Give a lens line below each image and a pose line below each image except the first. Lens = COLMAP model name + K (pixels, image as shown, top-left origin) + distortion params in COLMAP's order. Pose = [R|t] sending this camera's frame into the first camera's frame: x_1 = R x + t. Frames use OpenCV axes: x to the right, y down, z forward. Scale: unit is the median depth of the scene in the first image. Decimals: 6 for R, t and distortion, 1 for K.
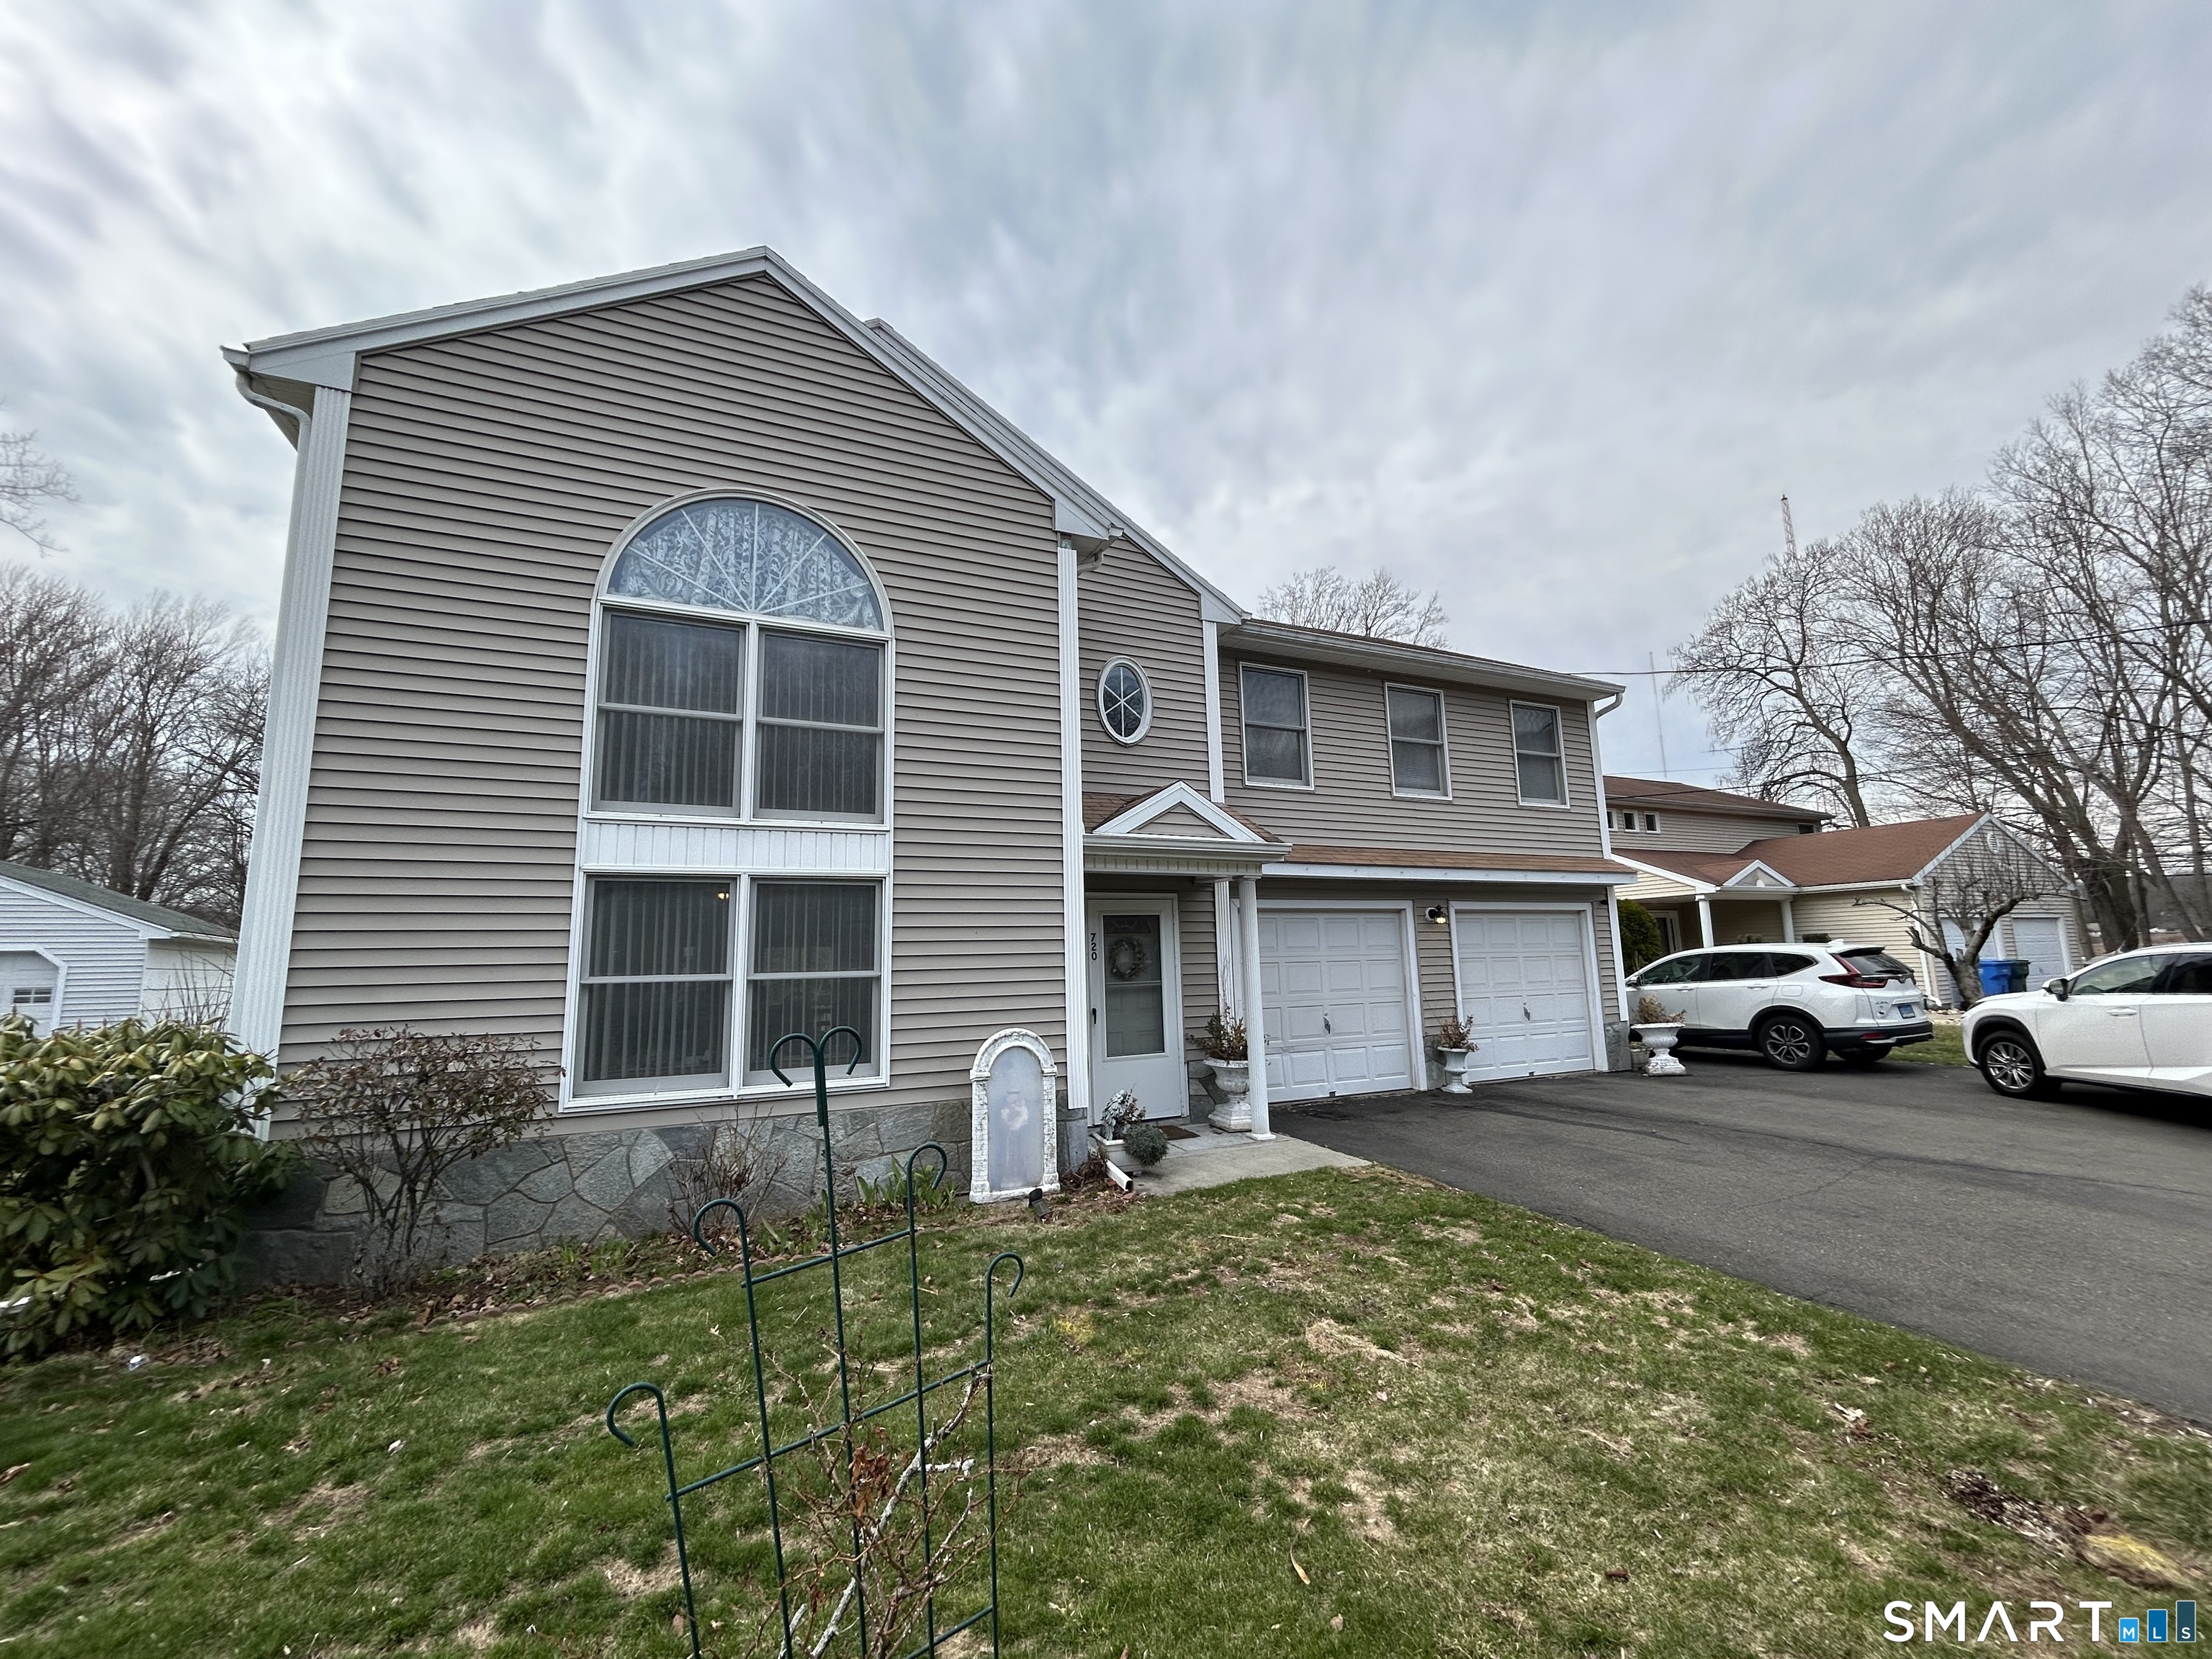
lens RADIAL K [[893.4, 0, 1111.1], [0, 893.4, 829.3], [0, 0, 1]] dist [-0.000975, 0.001773]
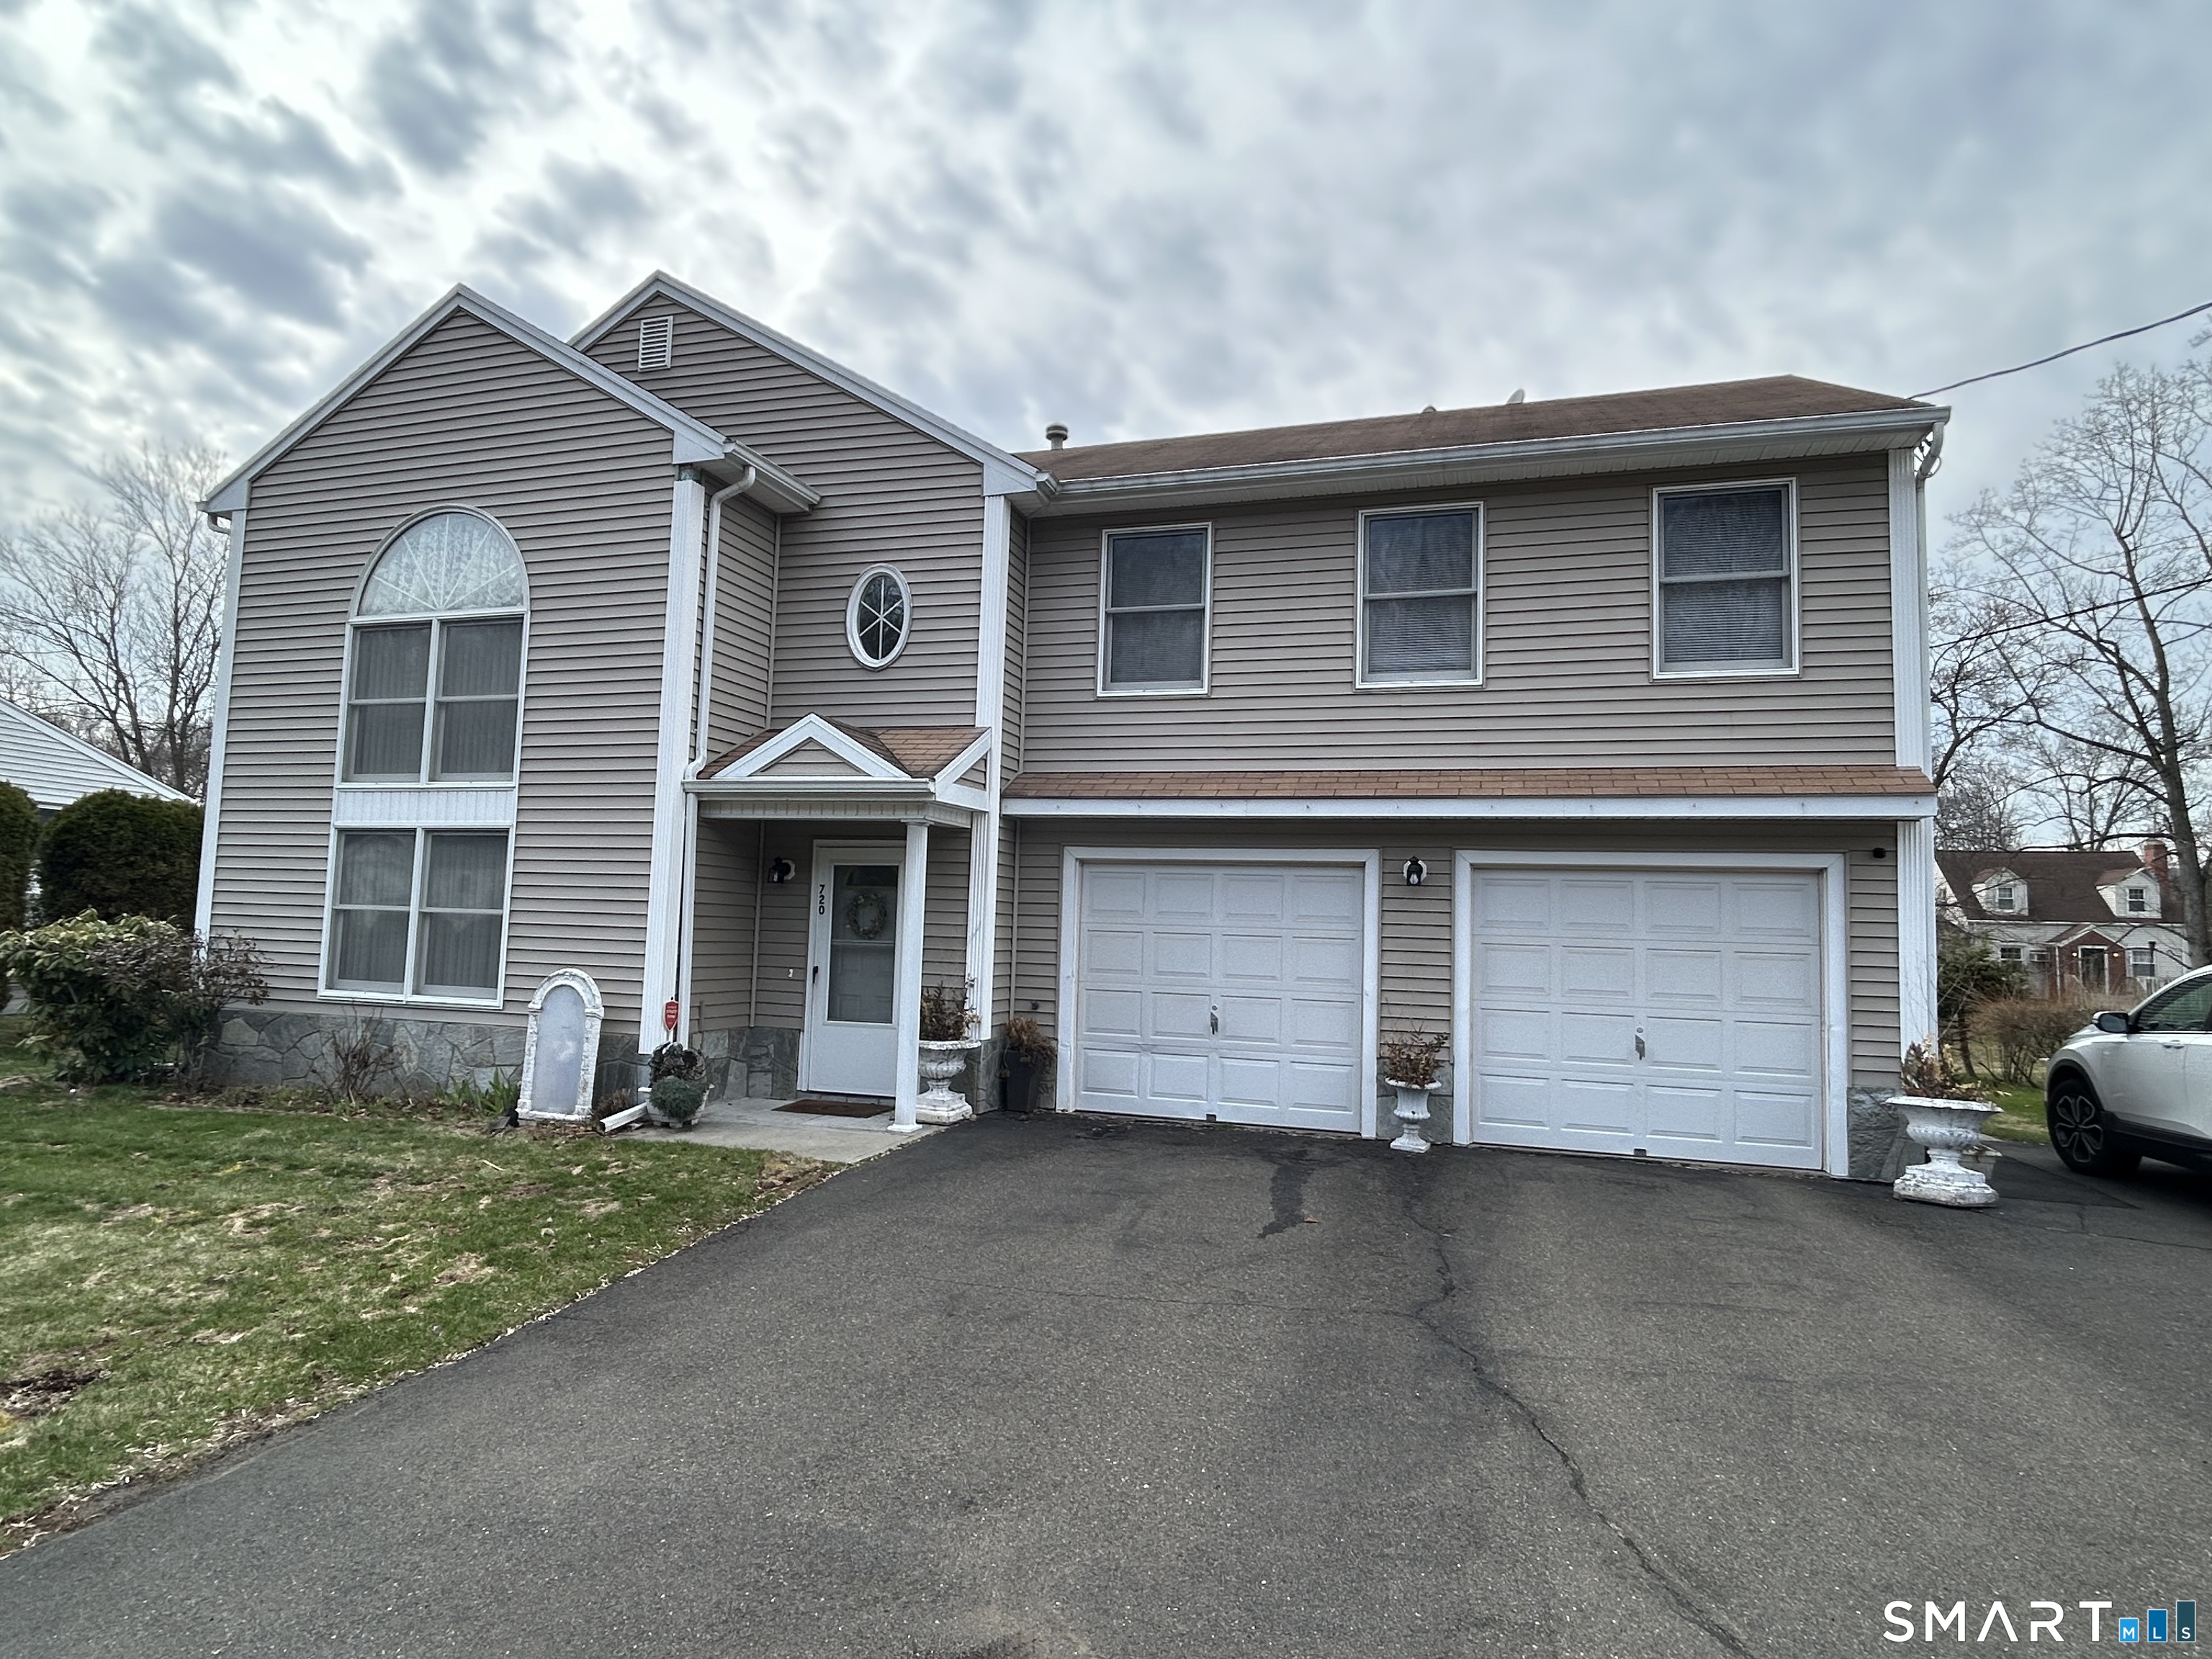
lens RADIAL K [[1236.8, 0, 1105.2], [0, 1236.8, 832.4], [0, 0, 1]] dist [-0.001097, -0.002189]
pose [[0.732015, -0.006811, -0.681254, 1.253729], [0.053801, 0.997405, 0.047839, 0.022312], [0.679160, -0.071671, 0.730482, 0.335860]]
